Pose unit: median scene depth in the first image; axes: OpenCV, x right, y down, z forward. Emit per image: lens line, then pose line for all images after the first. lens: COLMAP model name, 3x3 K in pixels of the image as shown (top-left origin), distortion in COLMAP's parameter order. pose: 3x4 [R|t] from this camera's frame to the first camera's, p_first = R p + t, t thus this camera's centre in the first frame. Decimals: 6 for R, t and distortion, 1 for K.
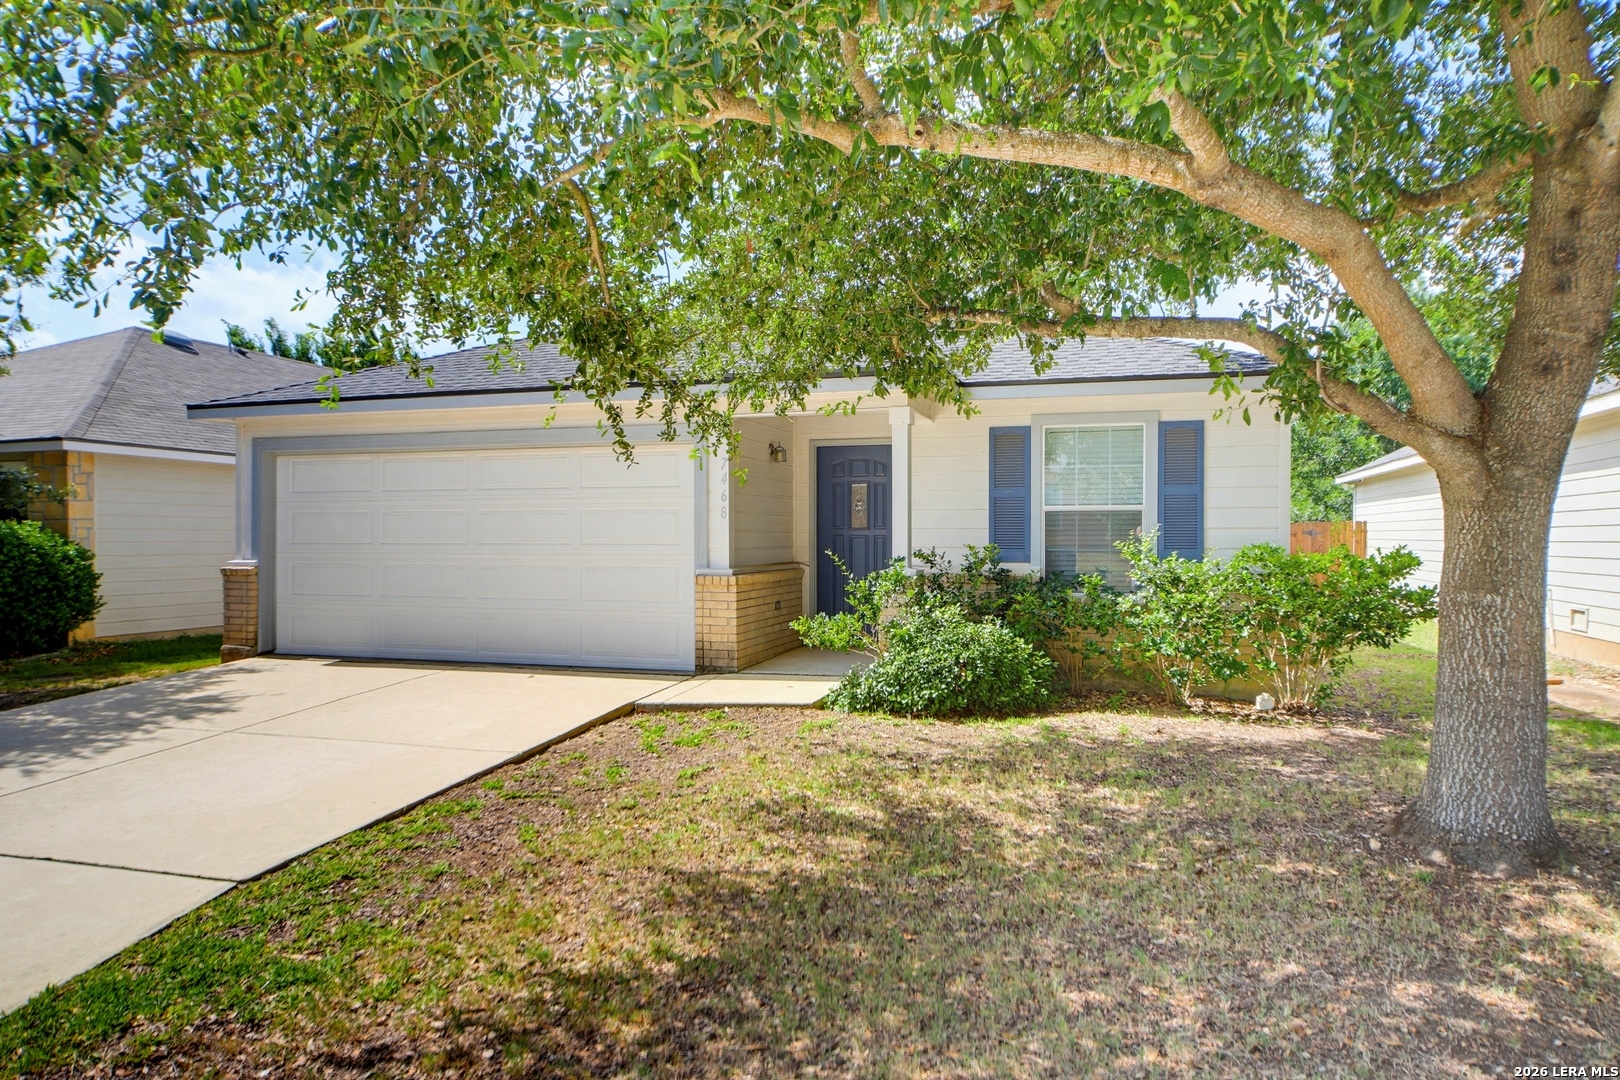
lens RADIAL K [[1045.7, 0, 807.7], [0, 1045.7, 531.3], [0, 0, 1]] dist [0.006396, 0.011071]
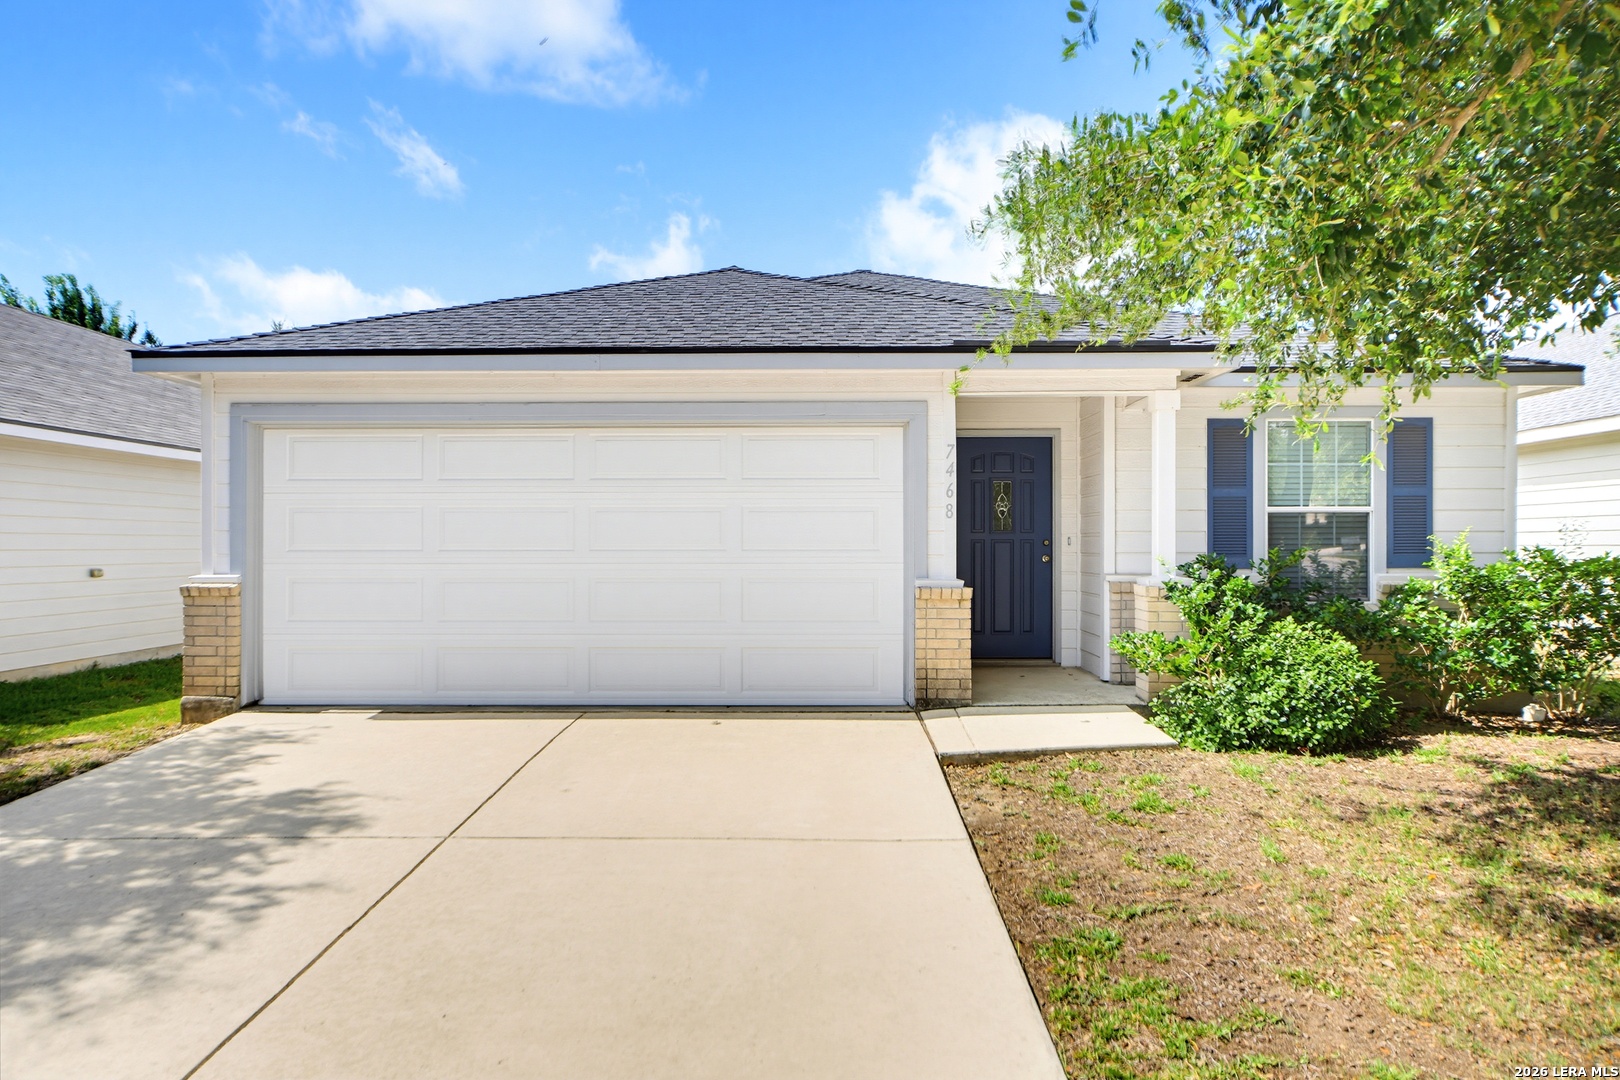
lens RADIAL K [[1045.7, 0, 813.2], [0, 1045.7, 544.5], [0, 0, 1]] dist [0.006396, 0.011071]
pose [[0.956277, -0.002049, 0.292457, -0.423442], [-0.000654, 0.999958, 0.009144, 0.000347], [-0.292463, -0.008935, 0.956235, 0.243365]]
